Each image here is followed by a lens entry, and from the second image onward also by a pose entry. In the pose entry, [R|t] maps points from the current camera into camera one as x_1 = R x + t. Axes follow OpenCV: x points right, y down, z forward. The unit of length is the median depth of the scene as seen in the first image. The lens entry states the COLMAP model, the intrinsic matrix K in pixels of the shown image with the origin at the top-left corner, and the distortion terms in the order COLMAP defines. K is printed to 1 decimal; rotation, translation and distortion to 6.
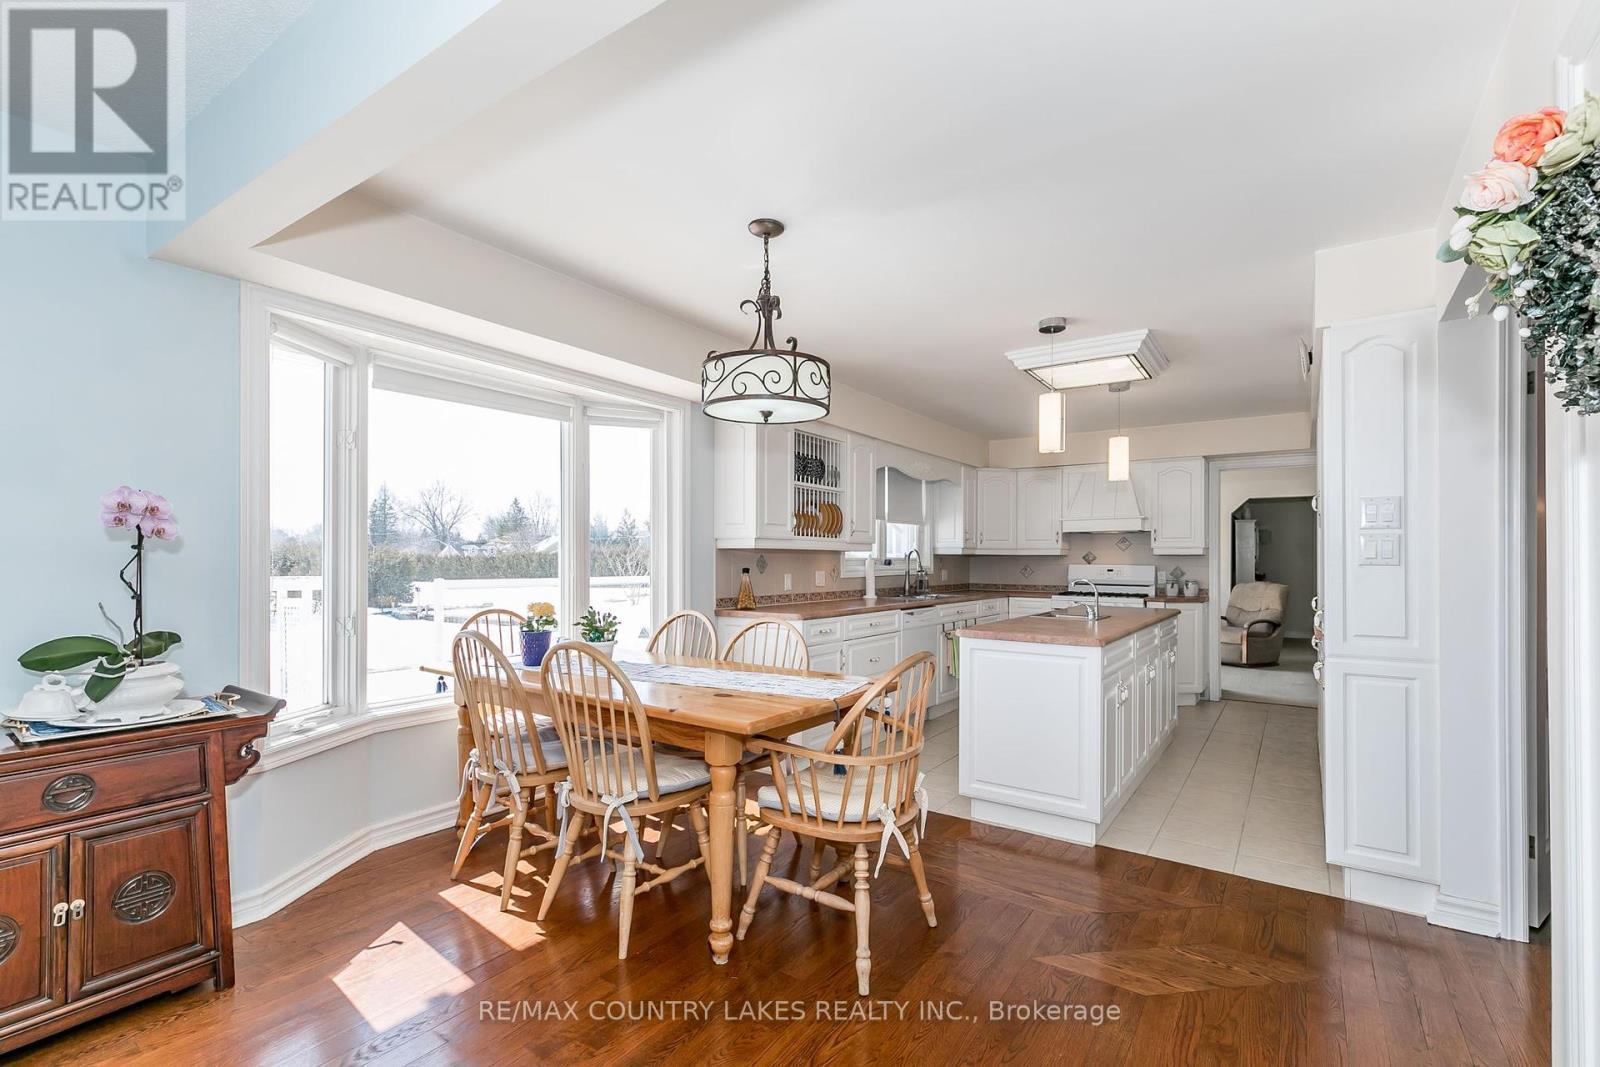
lens RADIAL K [[734.1, 0, 813.3], [0, 734.1, 549.0], [0, 0, 1]] dist [-0.003586, -0.000170]
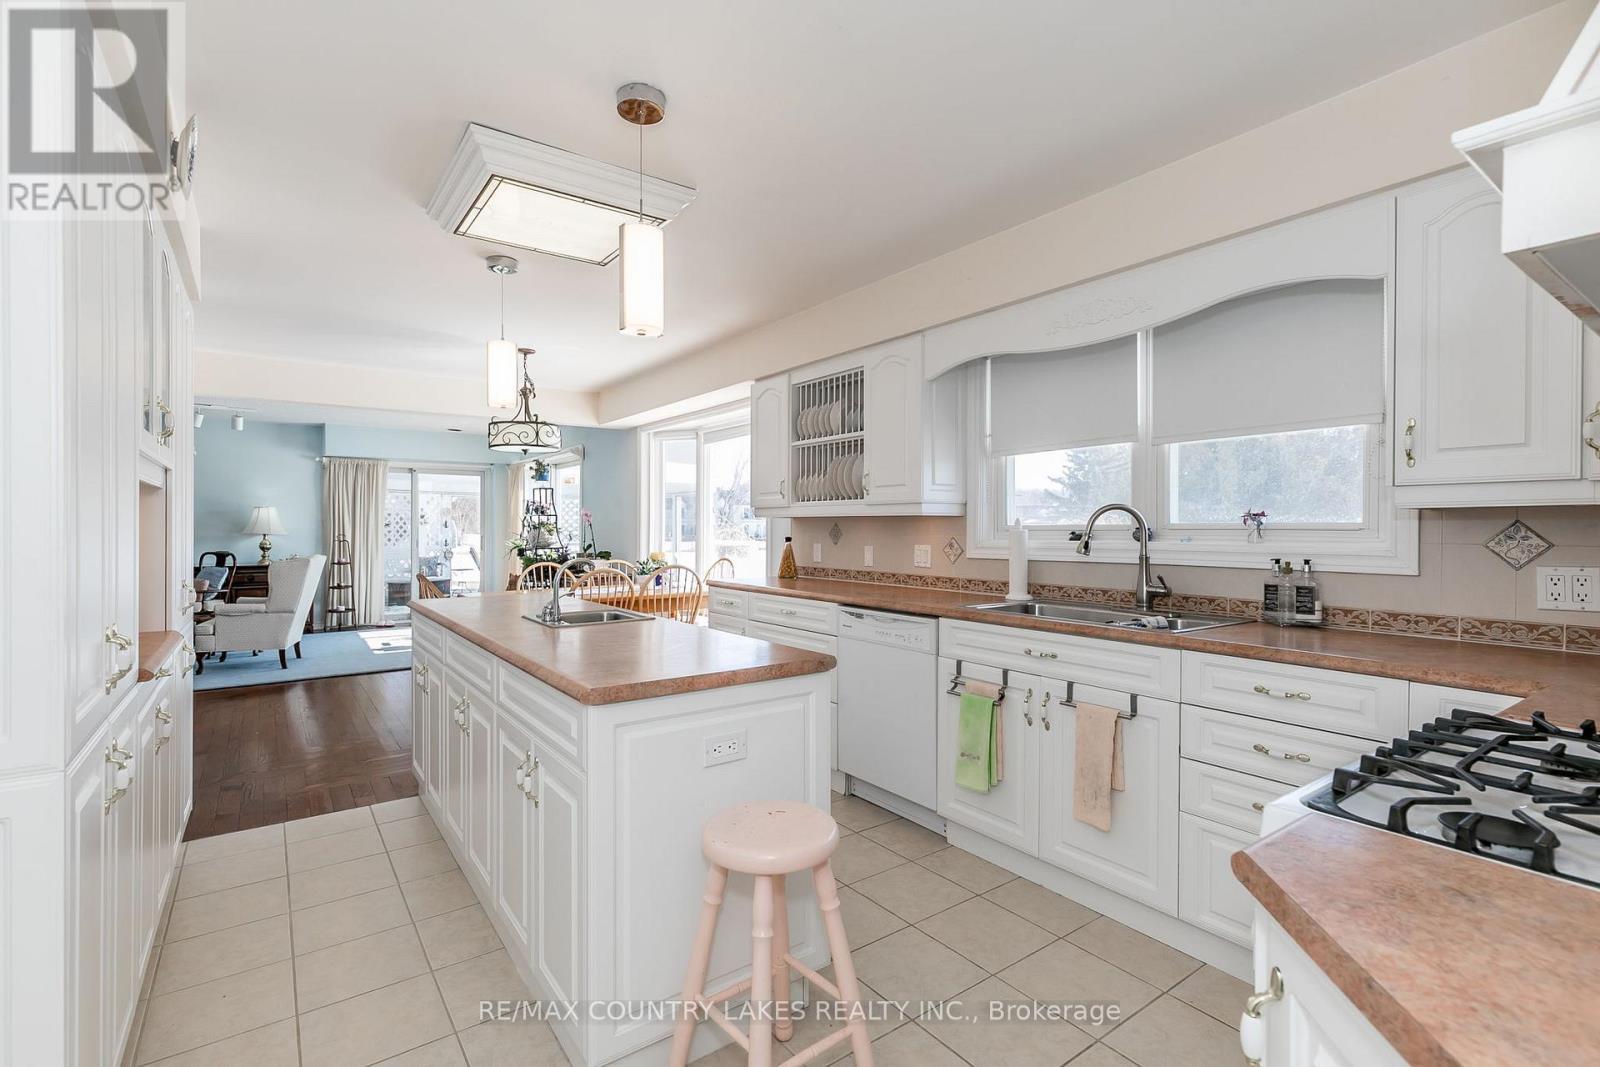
lens RADIAL K [[734.1, 0, 794.3], [0, 734.1, 528.8], [0, 0, 1]] dist [-0.003586, -0.000170]
pose [[-0.340746, 0.001423, -0.940154, 0.614913], [0.012595, 0.999916, -0.003052, 0.013351], [0.940071, -0.012881, -0.340735, 0.966922]]
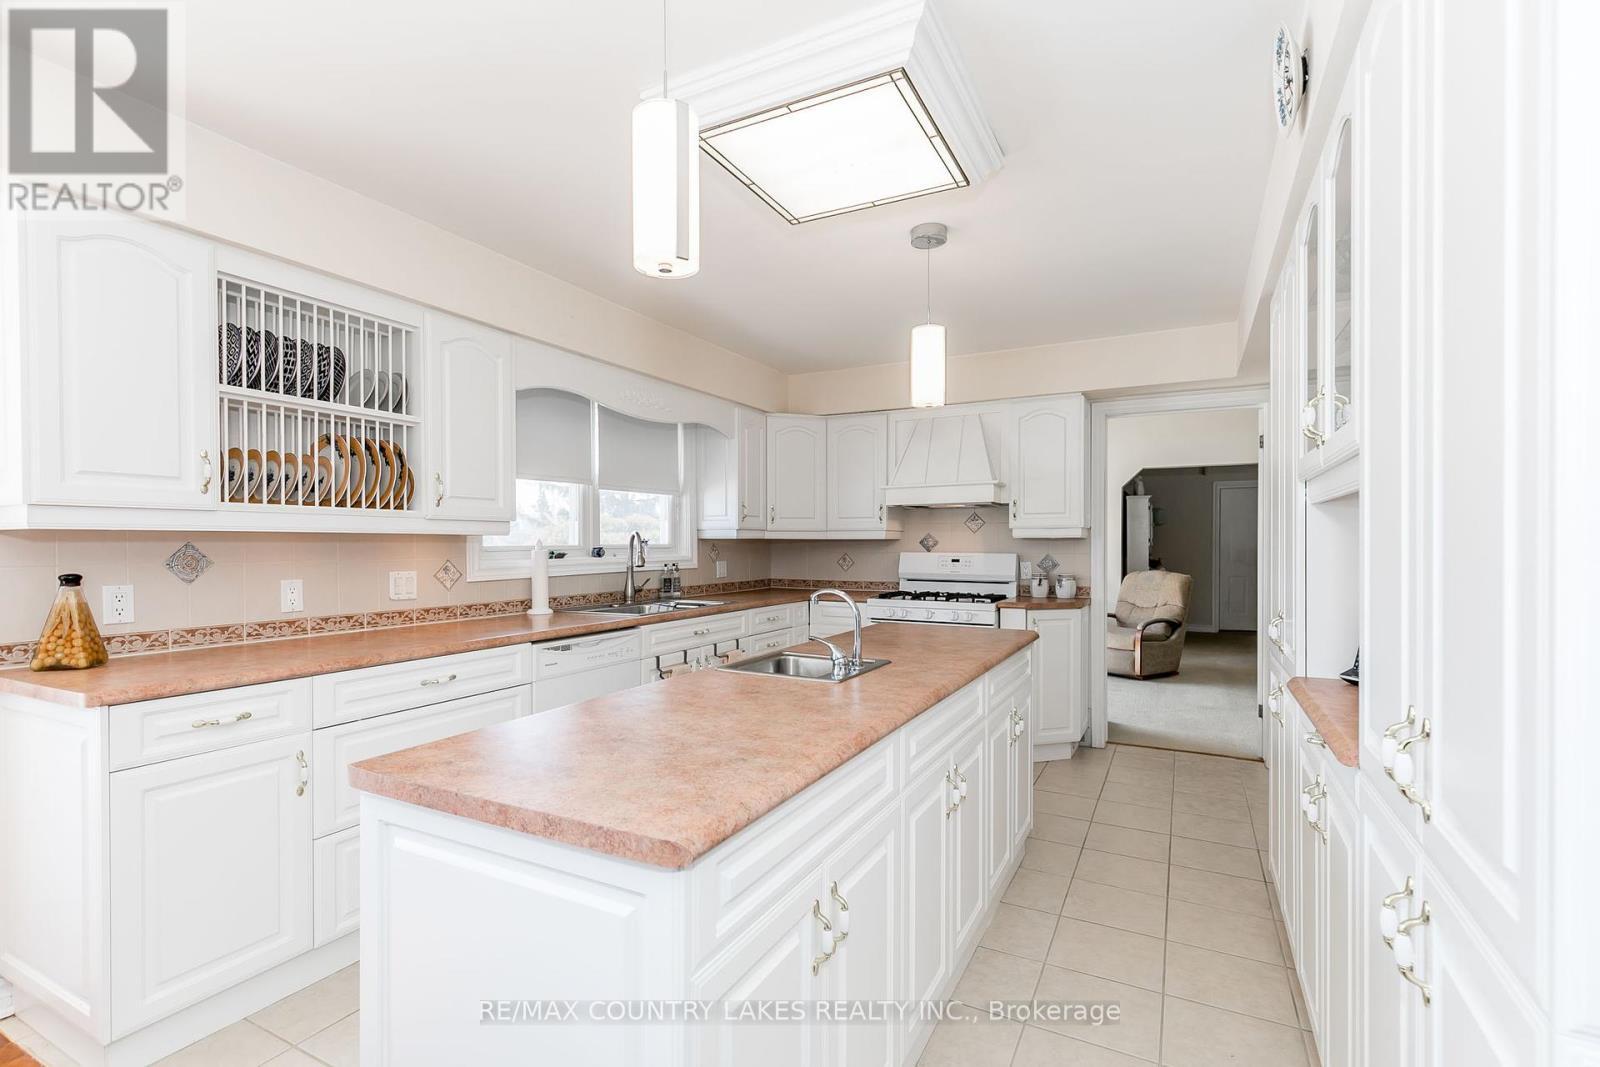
lens RADIAL K [[734.1, 0, 787.4], [0, 734.1, 542.1], [0, 0, 1]] dist [-0.003586, -0.000170]
pose [[0.995867, -0.005700, 0.090640, 0.187726], [0.004470, 0.999895, 0.013767, 0.001446], [-0.090709, -0.013305, 0.995789, 0.330490]]
